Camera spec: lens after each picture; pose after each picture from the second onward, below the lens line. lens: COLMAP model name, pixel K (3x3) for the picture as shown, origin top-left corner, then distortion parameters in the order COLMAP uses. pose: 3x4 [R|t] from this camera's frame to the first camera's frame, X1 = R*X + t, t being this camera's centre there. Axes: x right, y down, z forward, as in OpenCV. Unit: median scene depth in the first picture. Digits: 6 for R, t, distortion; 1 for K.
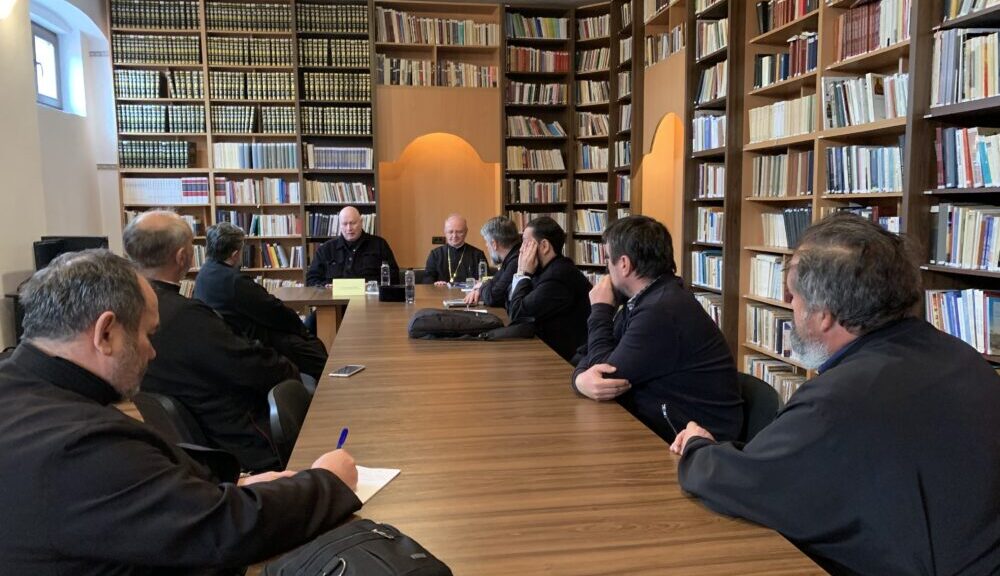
lens RADIAL K [[722.9, 0, 500.0], [0, 722.9, 288.0], [0, 0, 1]] dist [0.000126, 0.000162]
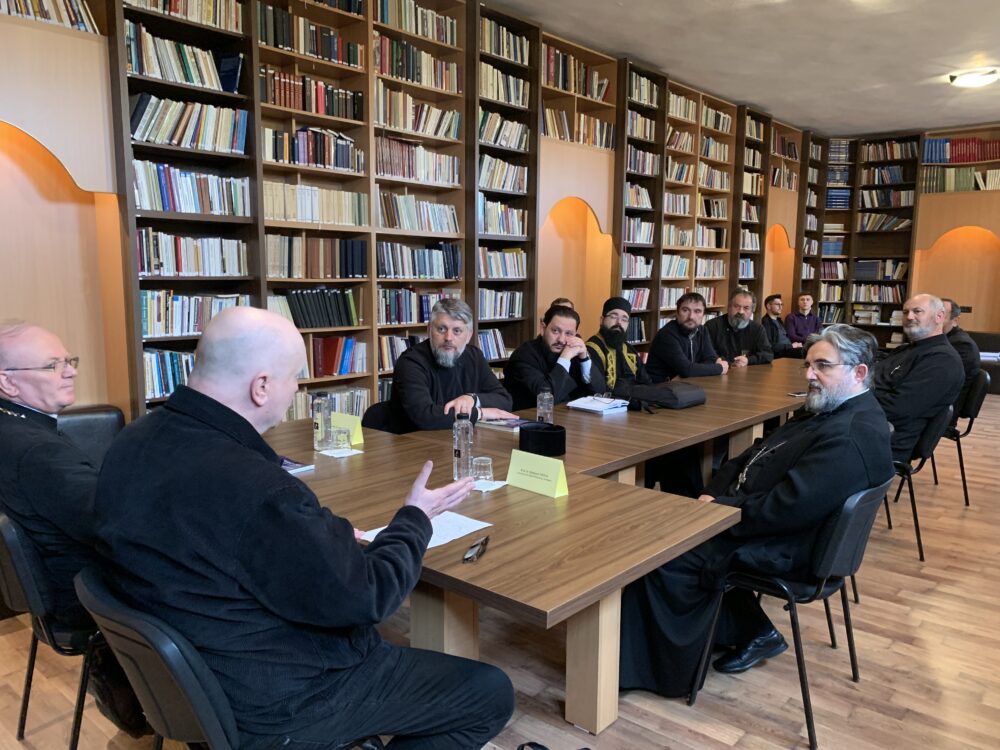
lens RADIAL K [[767.5, 0, 500.0], [0, 767.5, 375.0], [0, 0, 1]] dist [0.002467, -0.011235]
pose [[-0.648946, -0.098814, 0.754391, -0.660725], [0.075055, 0.978380, 0.192718, -0.188933], [-0.757124, 0.181684, -0.627499, 1.563234]]
